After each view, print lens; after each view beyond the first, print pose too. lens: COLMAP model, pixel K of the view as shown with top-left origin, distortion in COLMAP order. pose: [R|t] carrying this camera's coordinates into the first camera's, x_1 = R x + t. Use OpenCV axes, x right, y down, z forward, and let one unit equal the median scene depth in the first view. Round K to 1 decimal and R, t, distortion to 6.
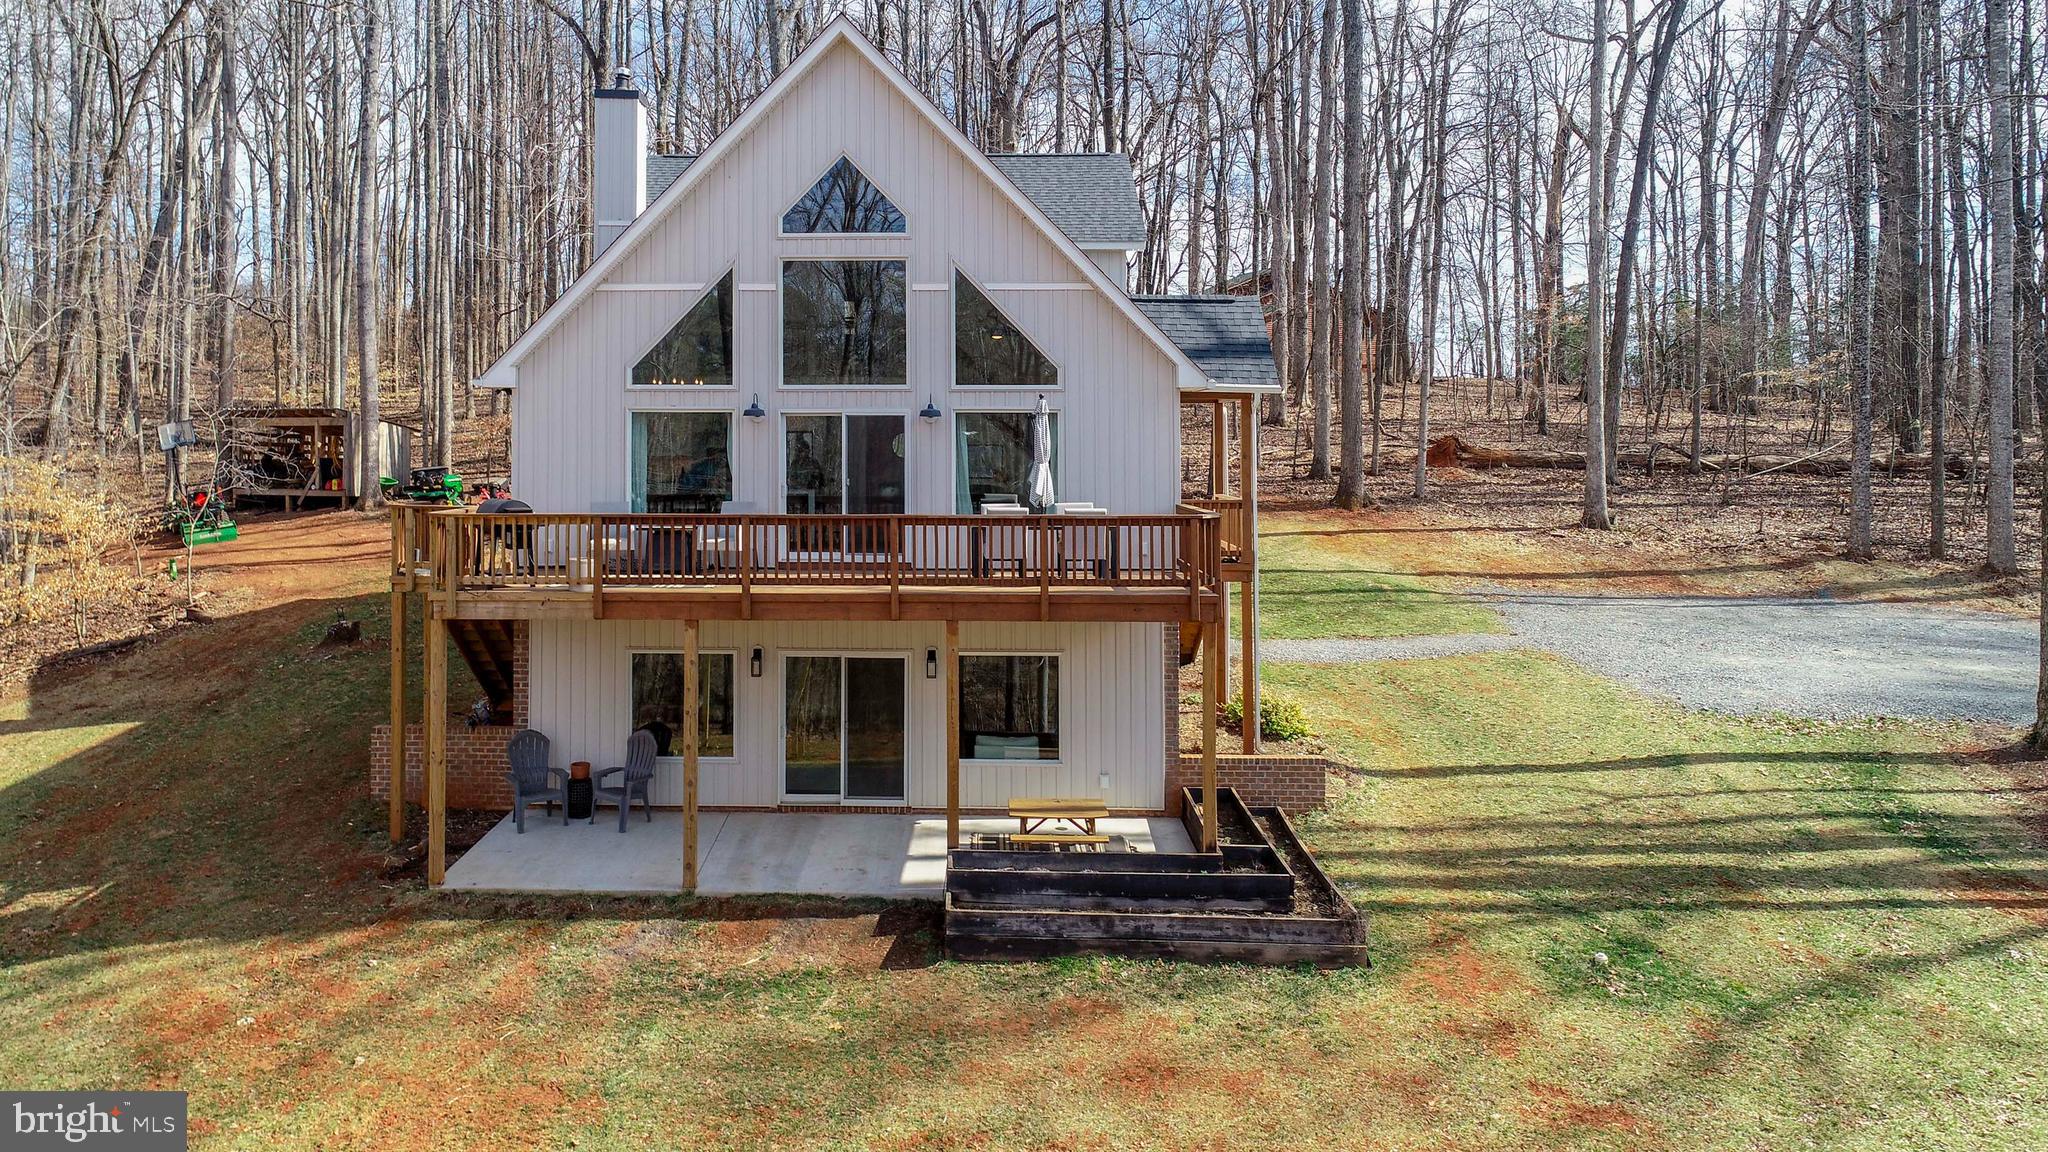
lens RADIAL K [[1410.2, 0, 930.1], [0, 1410.2, 417.4], [0, 0, 1]] dist [0.001665, 0.001606]
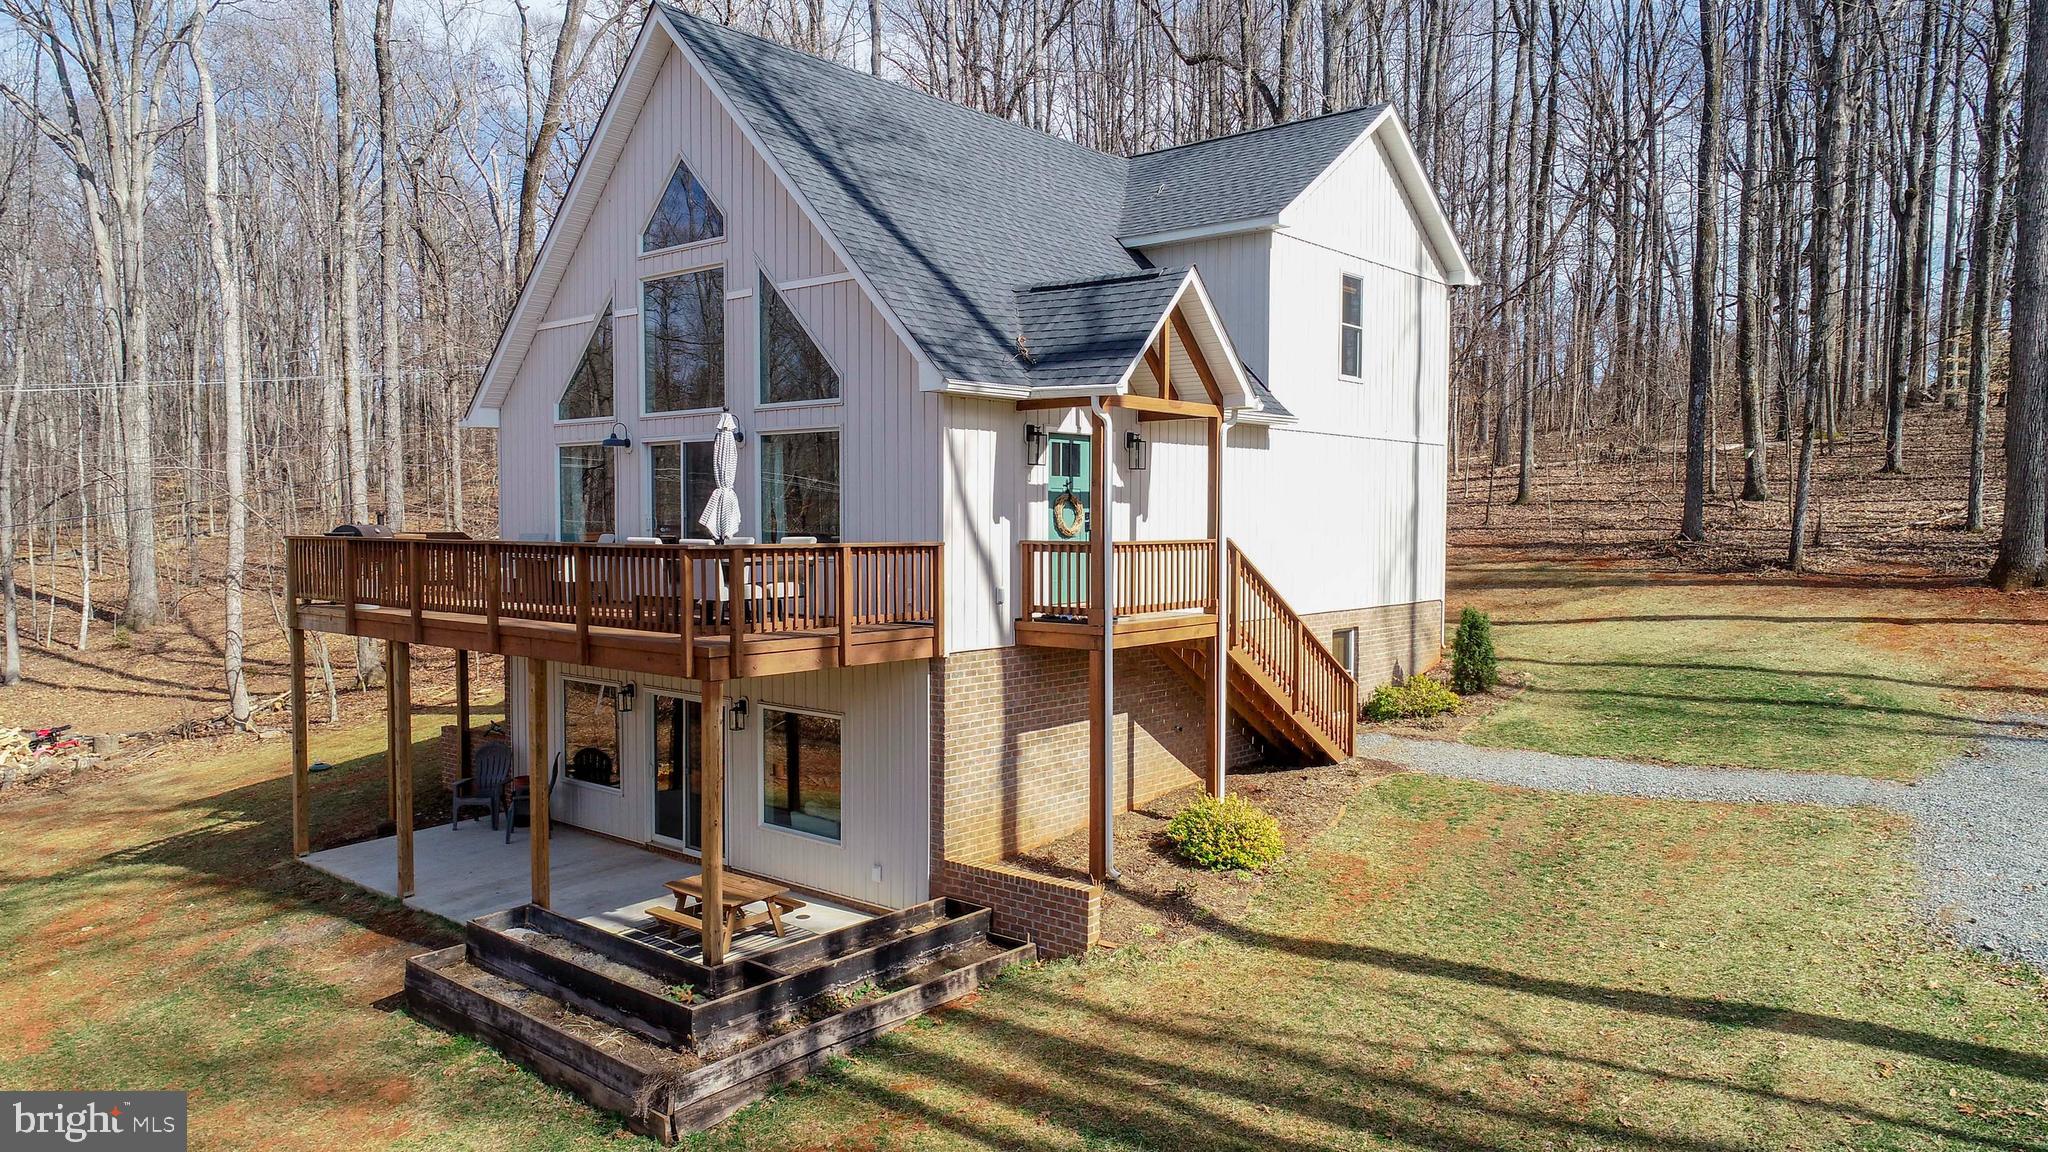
lens RADIAL K [[1365.1, 0, 1024.0], [0, 1365.1, 576.0], [0, 0, 1]] dist [0.002170, 0.006016]
pose [[0.780277, 0.027538, -0.624828, 0.685103], [0.009873, 0.998363, 0.056331, 0.038098], [0.625356, -0.050123, 0.778728, 0.433503]]
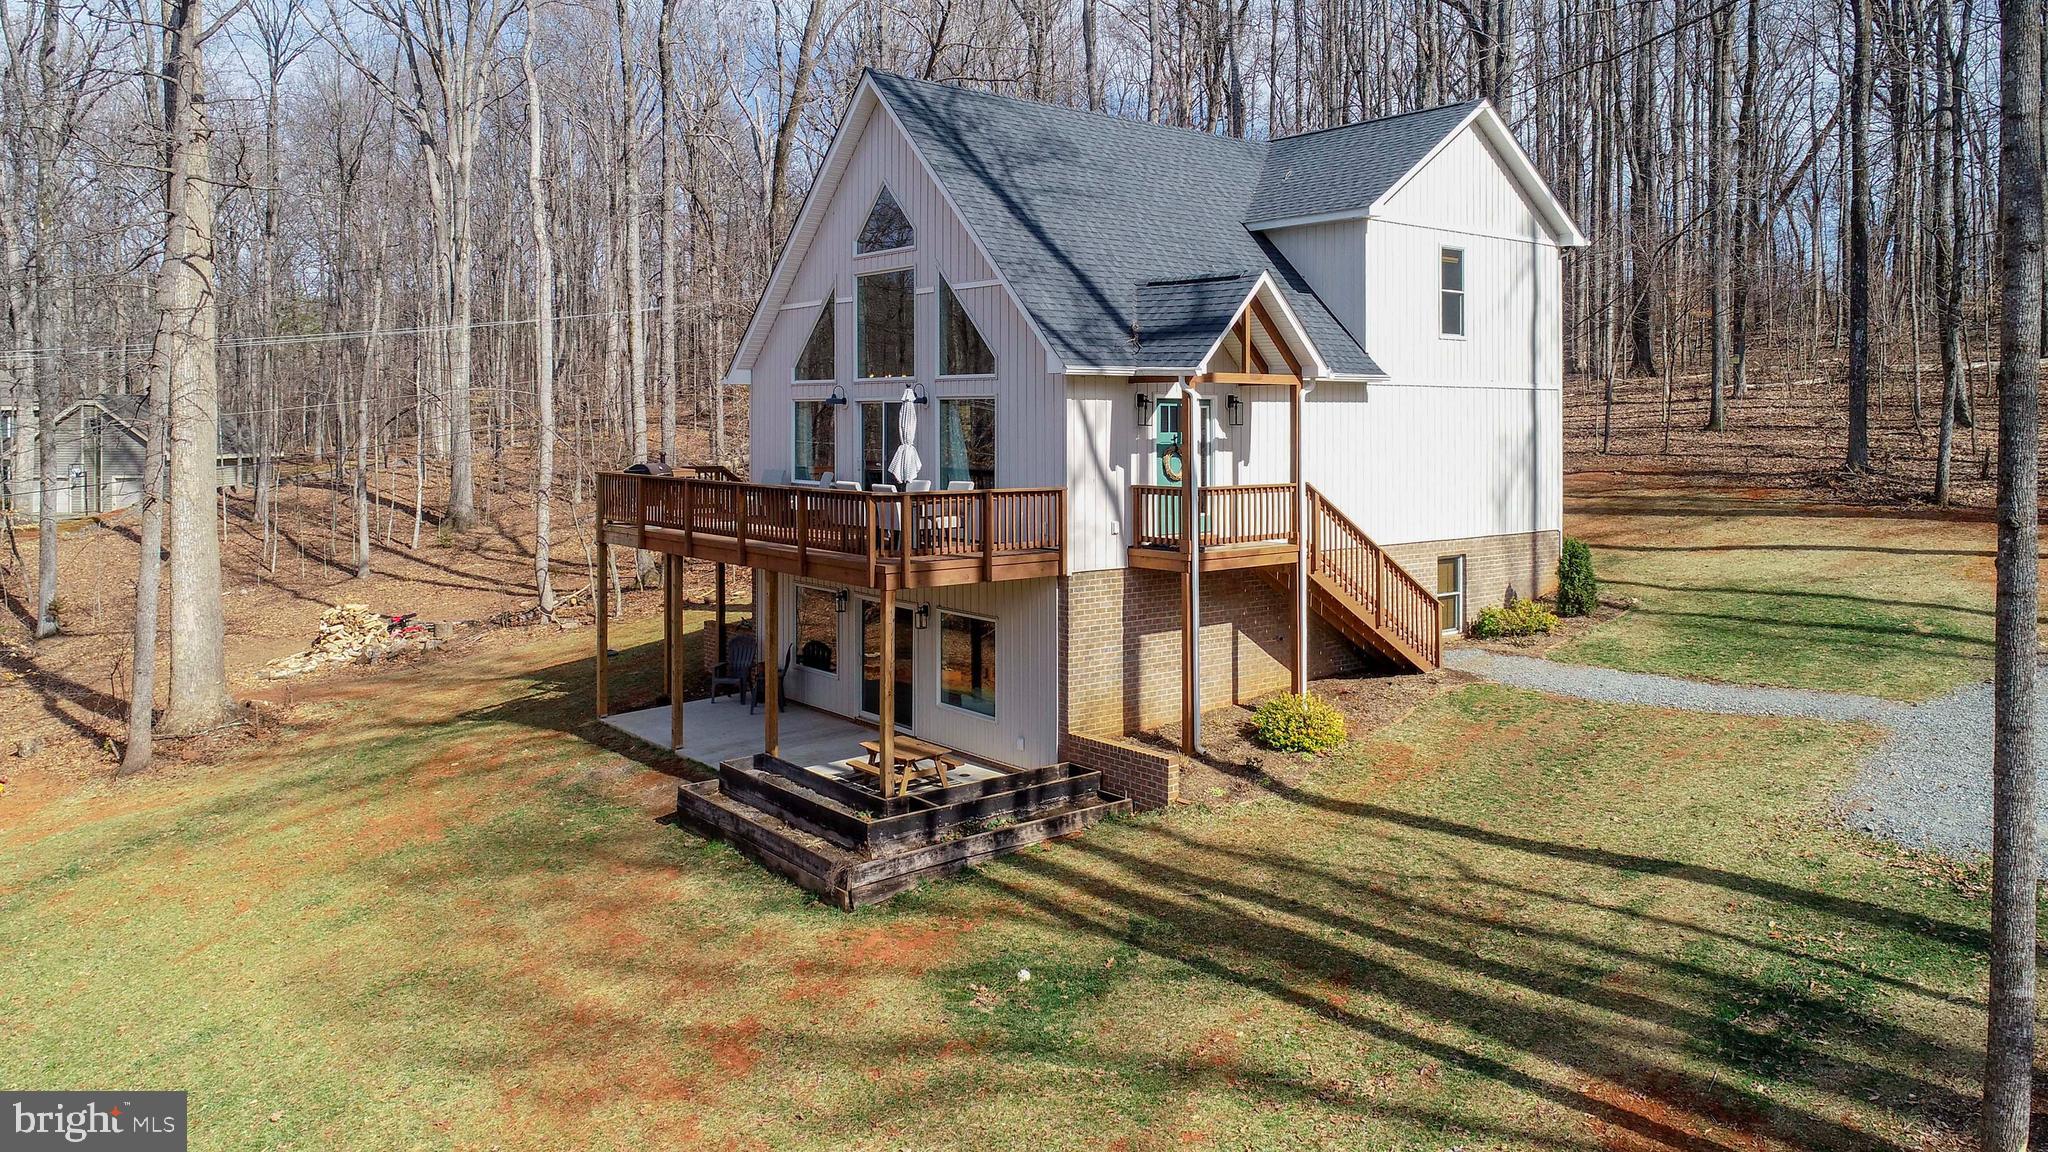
lens RADIAL K [[1418.6, 0, 1022.4], [0, 1418.6, 396.4], [0, 0, 1]] dist [0.003375, 0.001782]
pose [[0.654616, -0.009735, -0.755899, 0.935990], [0.010986, 0.999934, -0.003365, -0.002091], [0.755882, -0.006101, 0.654679, 0.295198]]
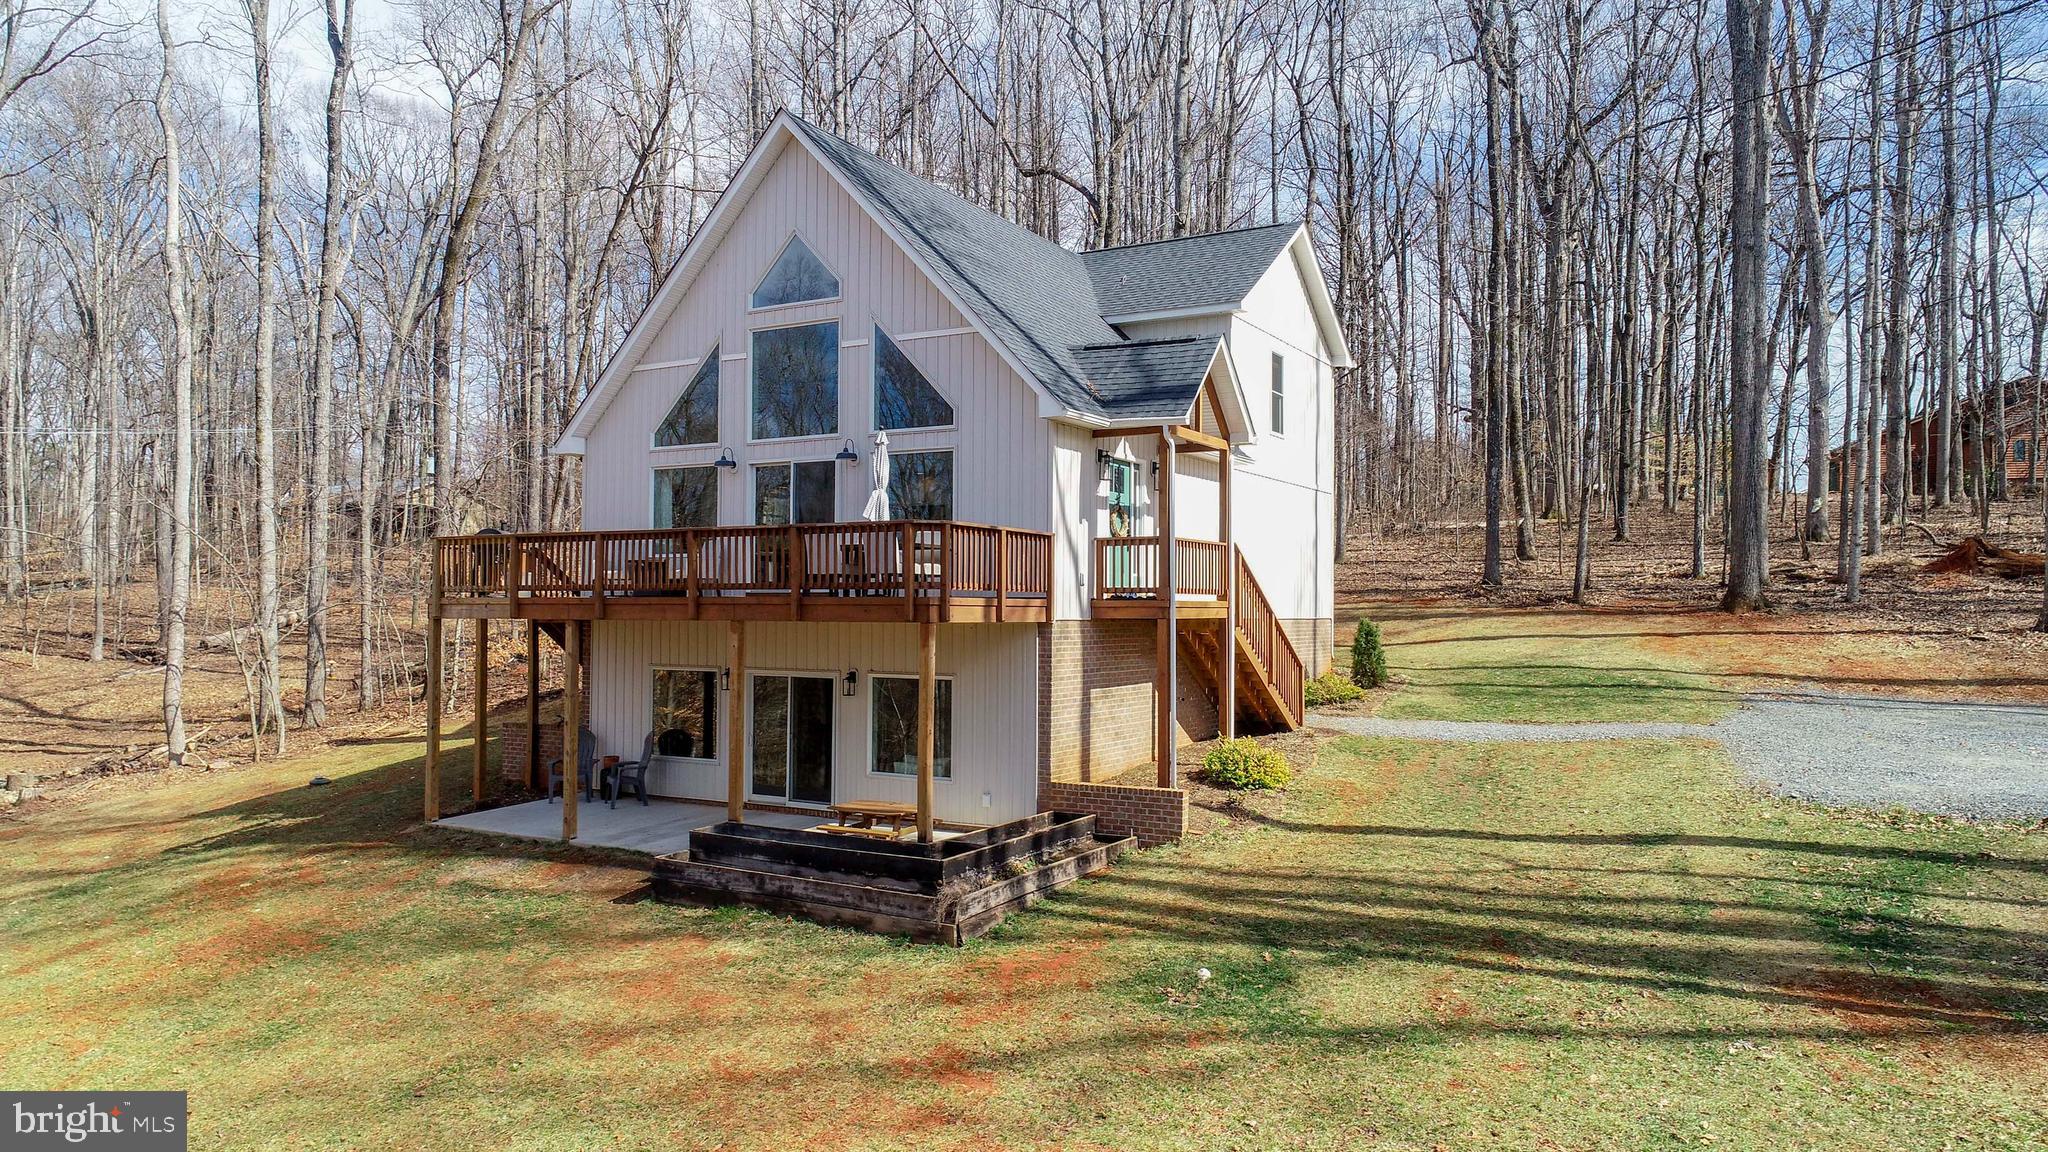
lens RADIAL K [[1365.1, 0, 1024.0], [0, 1365.1, 576.0], [0, 0, 1]] dist [0.002170, 0.006016]
pose [[0.882451, -0.009201, -0.470314, 0.620679], [0.004048, 0.999920, -0.011967, 0.103459], [0.470387, 0.008657, 0.882418, 0.119729]]
